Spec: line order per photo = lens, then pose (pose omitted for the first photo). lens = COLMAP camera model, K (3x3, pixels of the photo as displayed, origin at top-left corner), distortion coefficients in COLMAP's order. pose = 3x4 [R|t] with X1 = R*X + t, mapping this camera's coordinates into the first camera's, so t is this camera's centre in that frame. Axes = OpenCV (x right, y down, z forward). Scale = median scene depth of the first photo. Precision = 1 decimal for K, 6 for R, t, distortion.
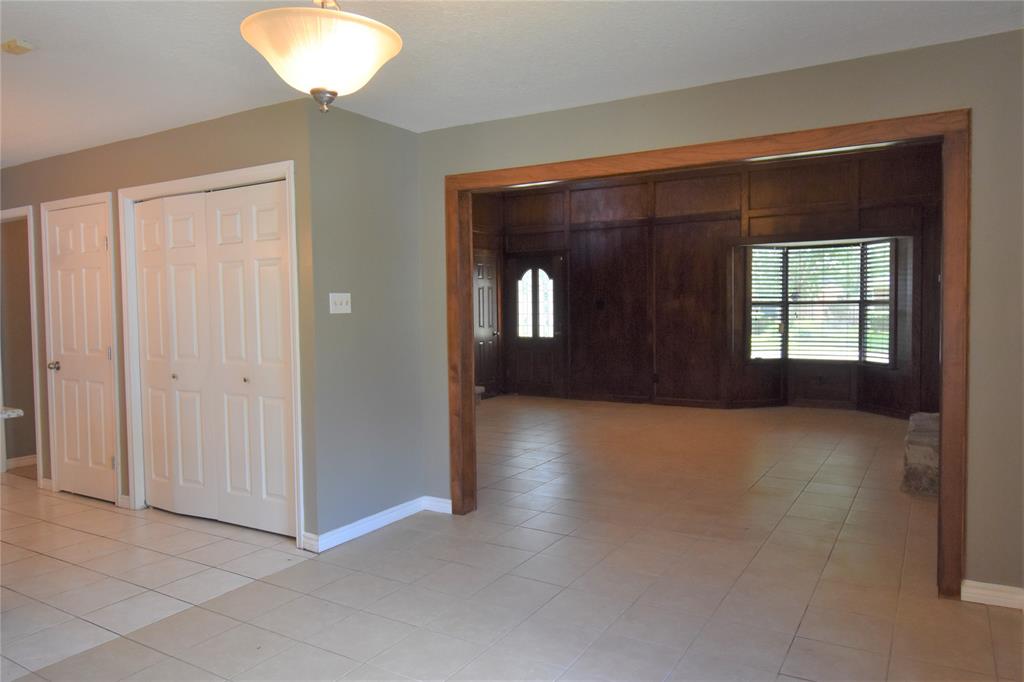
lens RADIAL K [[702.9, 0, 512.0], [0, 702.9, 341.0], [0, 0, 1]] dist [-0.001795, -0.005113]
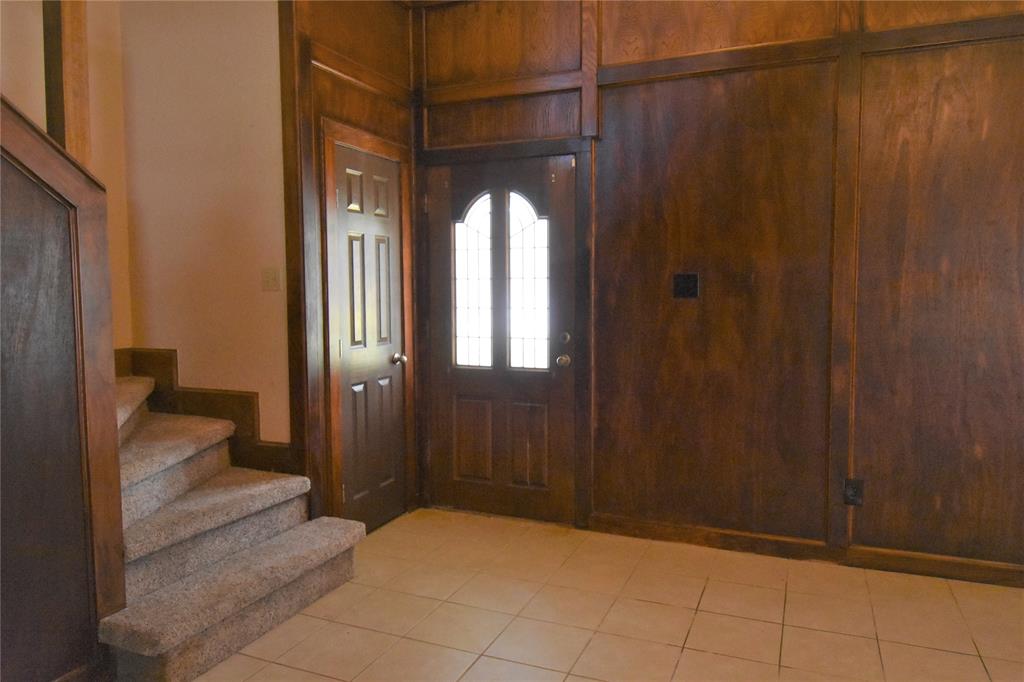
lens RADIAL K [[702.9, 0, 512.0], [0, 702.9, 341.0], [0, 0, 1]] dist [-0.001795, -0.005113]
pose [[0.991000, -0.004721, 0.133775, -0.012526], [0.001734, 0.999747, 0.022439, -0.028582], [-0.133847, -0.022005, 0.990758, 0.601973]]
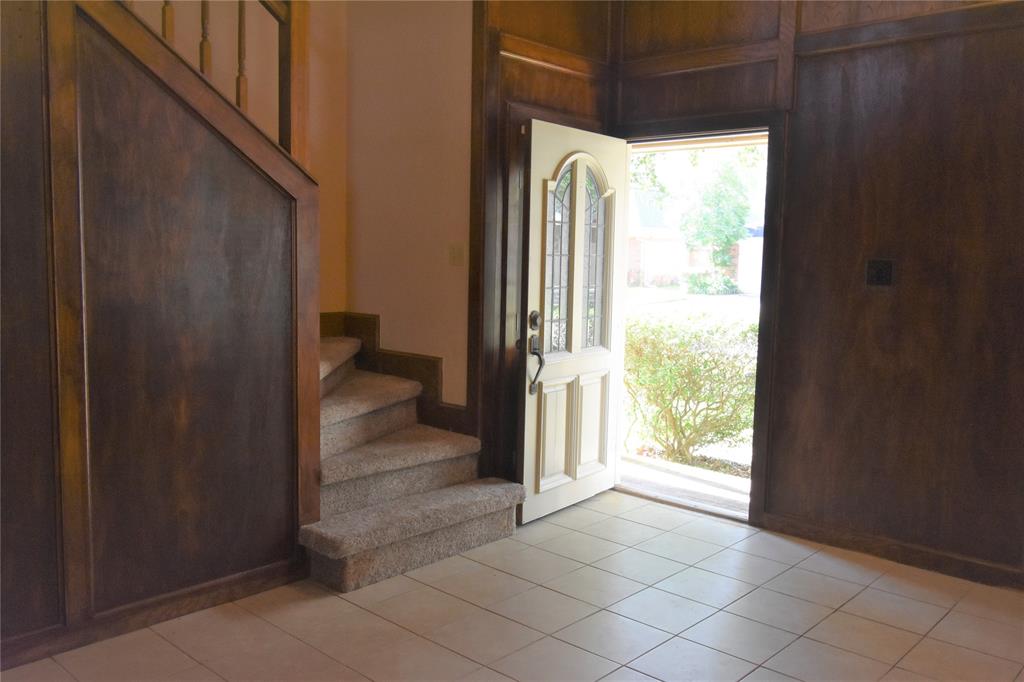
lens RADIAL K [[850.4, 0, 512.0], [0, 850.4, 341.0], [0, 0, 1]] dist [0.007634, -0.000027]
pose [[0.978998, 0.051881, -0.197156, 0.034353], [-0.041531, 0.997551, 0.056279, -0.032063], [0.199593, -0.046910, 0.978755, 0.523766]]
